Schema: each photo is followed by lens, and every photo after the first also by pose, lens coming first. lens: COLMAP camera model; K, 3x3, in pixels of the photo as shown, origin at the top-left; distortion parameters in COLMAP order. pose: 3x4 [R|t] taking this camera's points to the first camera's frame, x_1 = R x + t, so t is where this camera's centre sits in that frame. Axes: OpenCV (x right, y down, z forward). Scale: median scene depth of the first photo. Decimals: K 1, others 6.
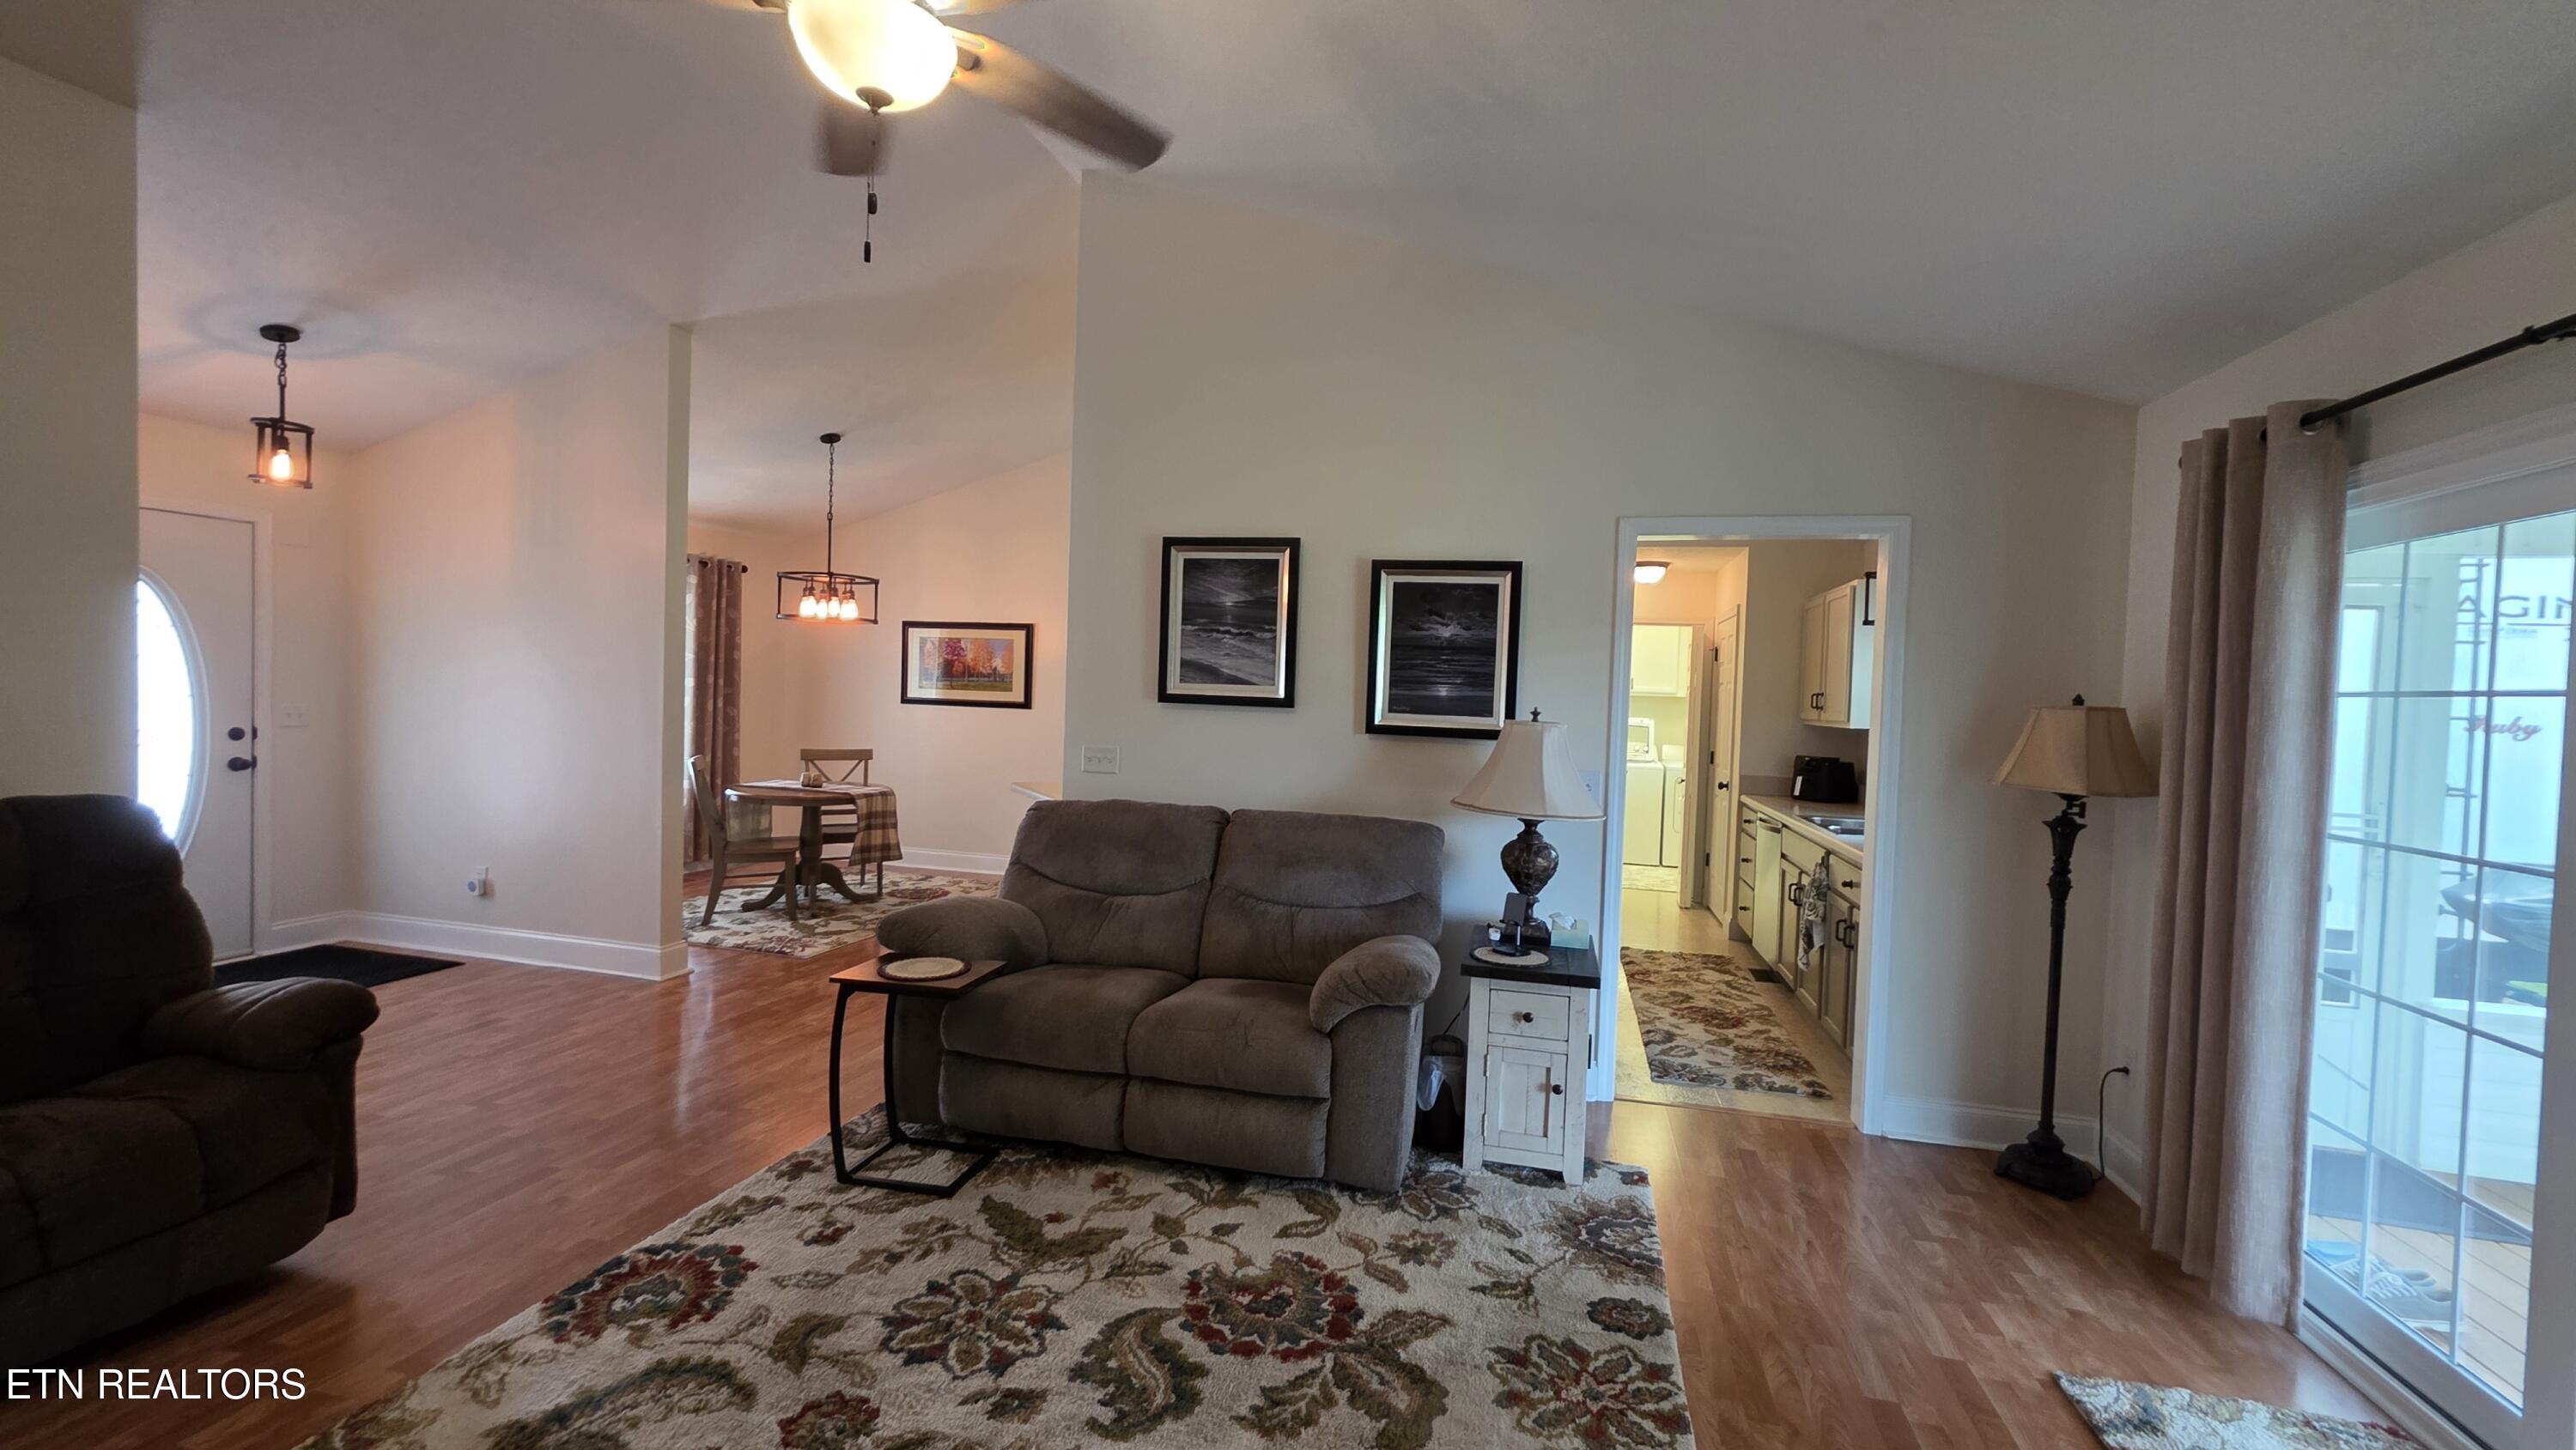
lens RADIAL K [[1026.7, 0, 1297.2], [0, 1026.7, 715.2], [0, 0, 1]] dist [0.002184, -0.000506]
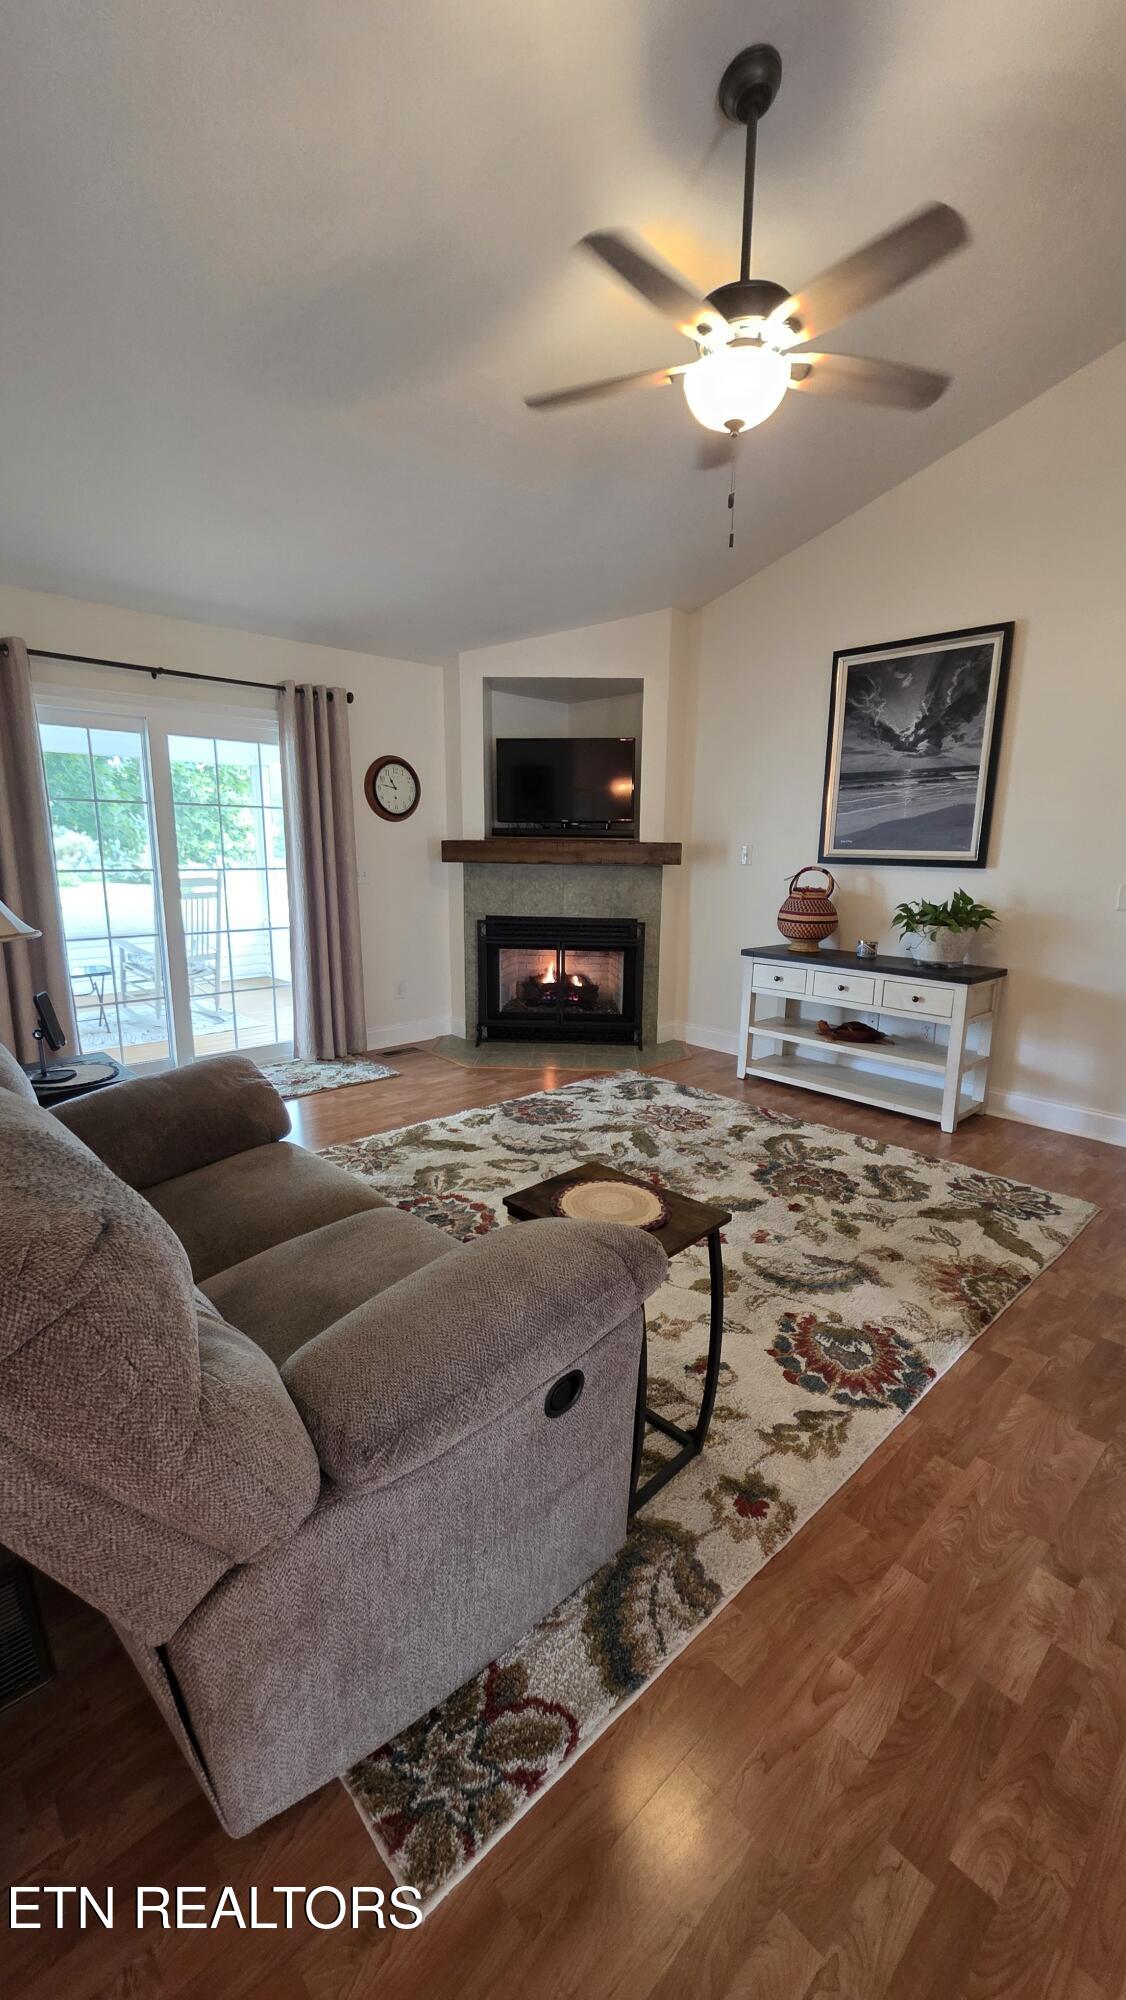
lens RADIAL K [[793.9, 0, 563.0], [0, 793.9, 1000.0], [0, 0, 1]] dist [0.002719, 0.000074]
pose [[-0.837106, -0.148731, 0.526435, -0.799776], [-0.023875, 0.971347, 0.236465, -0.038261], [-0.546520, 0.185377, -0.816671, 1.902310]]
